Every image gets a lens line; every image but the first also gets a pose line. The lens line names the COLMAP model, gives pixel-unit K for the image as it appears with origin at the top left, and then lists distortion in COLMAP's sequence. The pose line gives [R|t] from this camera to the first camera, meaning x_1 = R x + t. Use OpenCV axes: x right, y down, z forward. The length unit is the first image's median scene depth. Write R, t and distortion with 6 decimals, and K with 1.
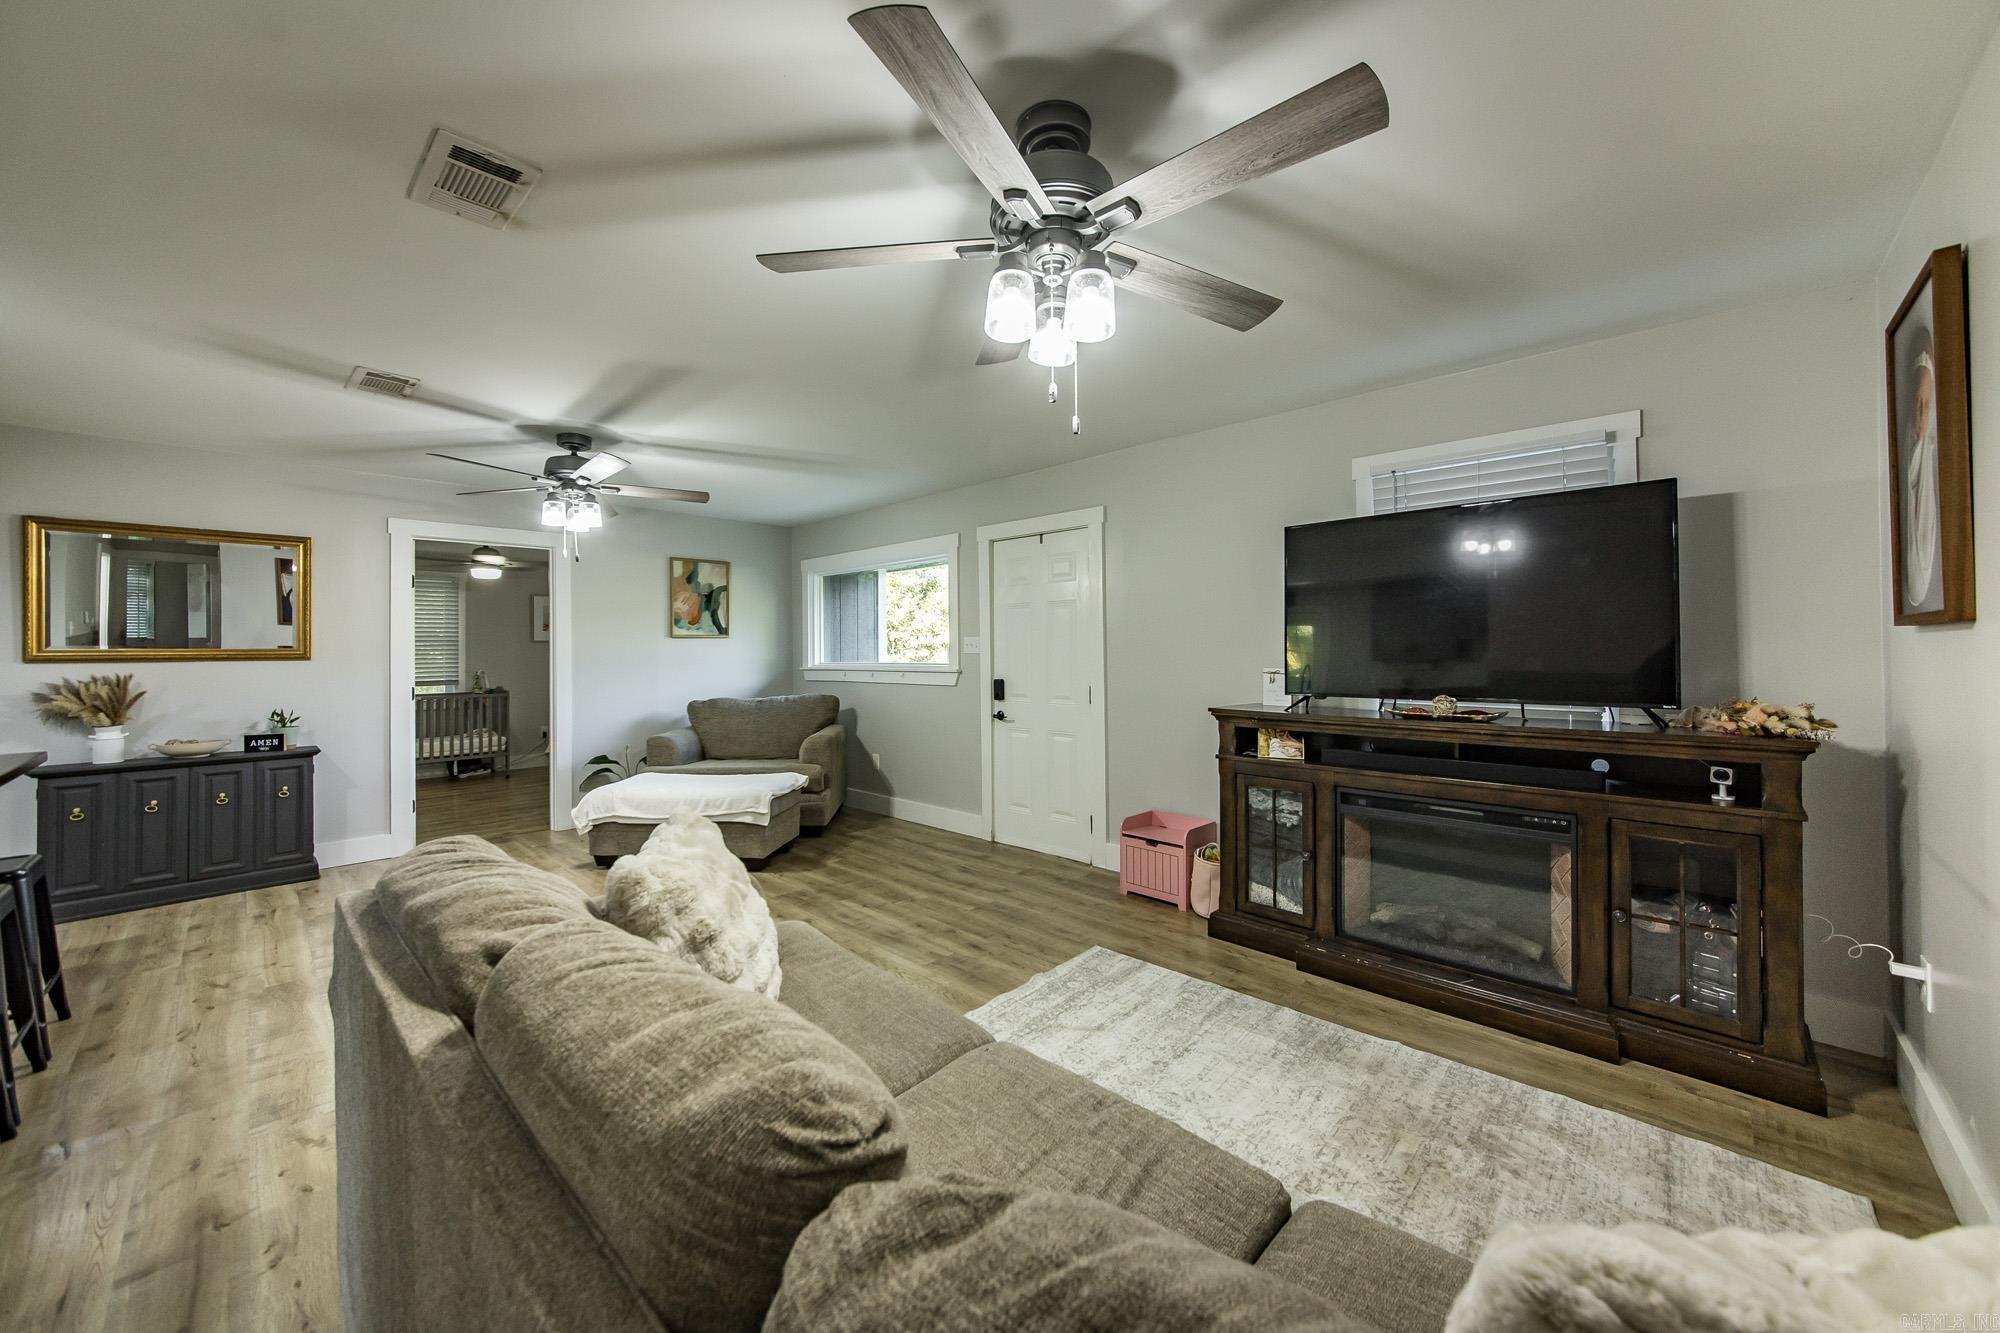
lens RADIAL K [[725.5, 0, 998.4], [0, 725.5, 644.1], [0, 0, 1]] dist [-0.010318, 0.002474]
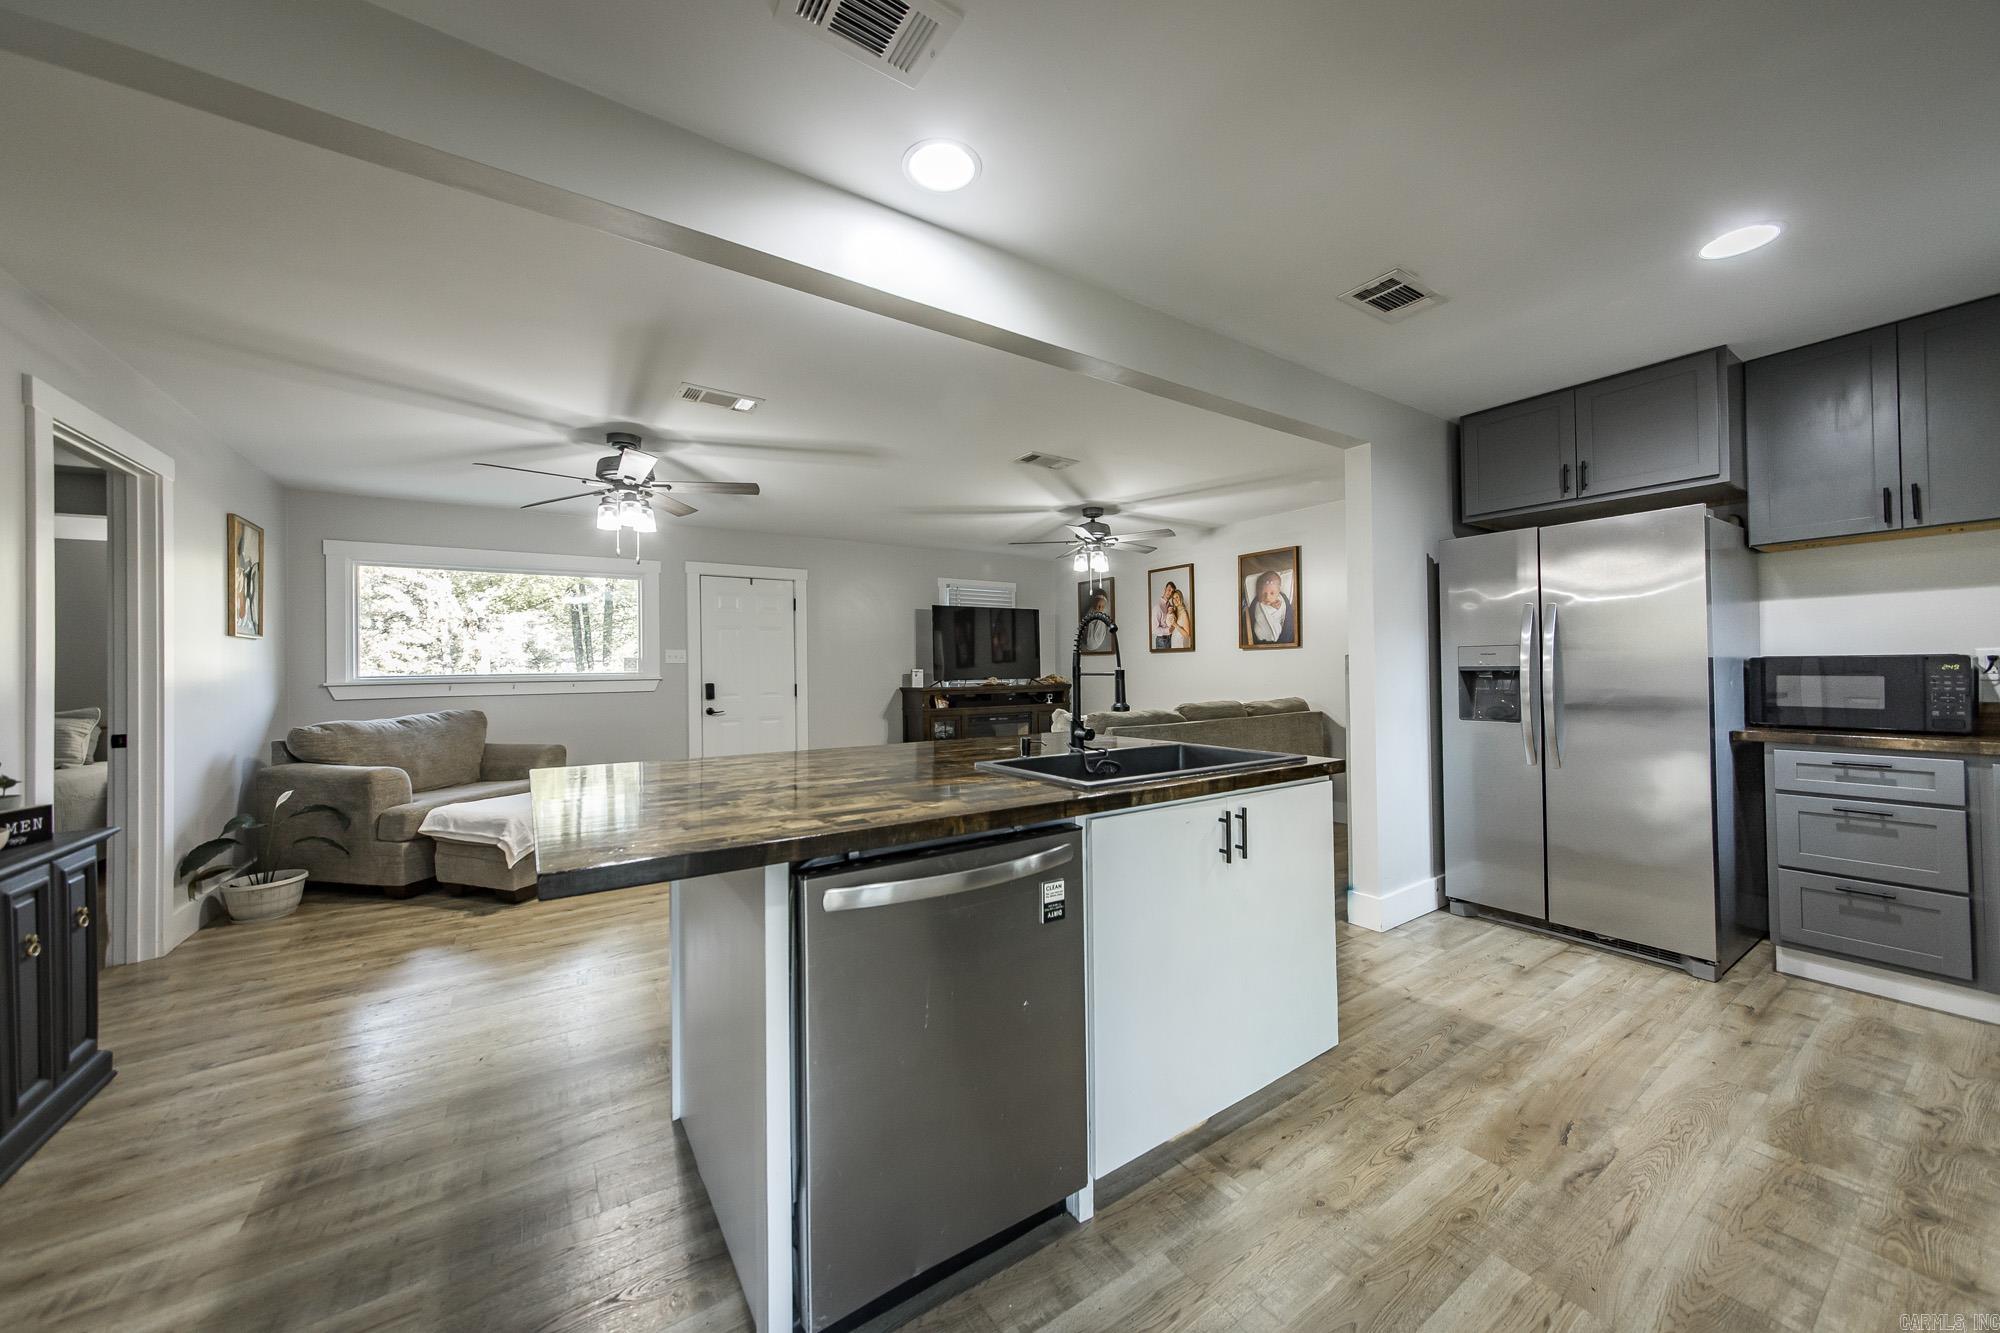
lens RADIAL K [[725.5, 0, 1017.8], [0, 725.5, 658.3], [0, 0, 1]] dist [-0.010318, 0.002474]
pose [[0.213848, 0.017585, 0.976709, -1.759658], [0.002753, 0.999823, -0.018604, 0.045546], [-0.976863, 0.006667, 0.213761, 0.290974]]
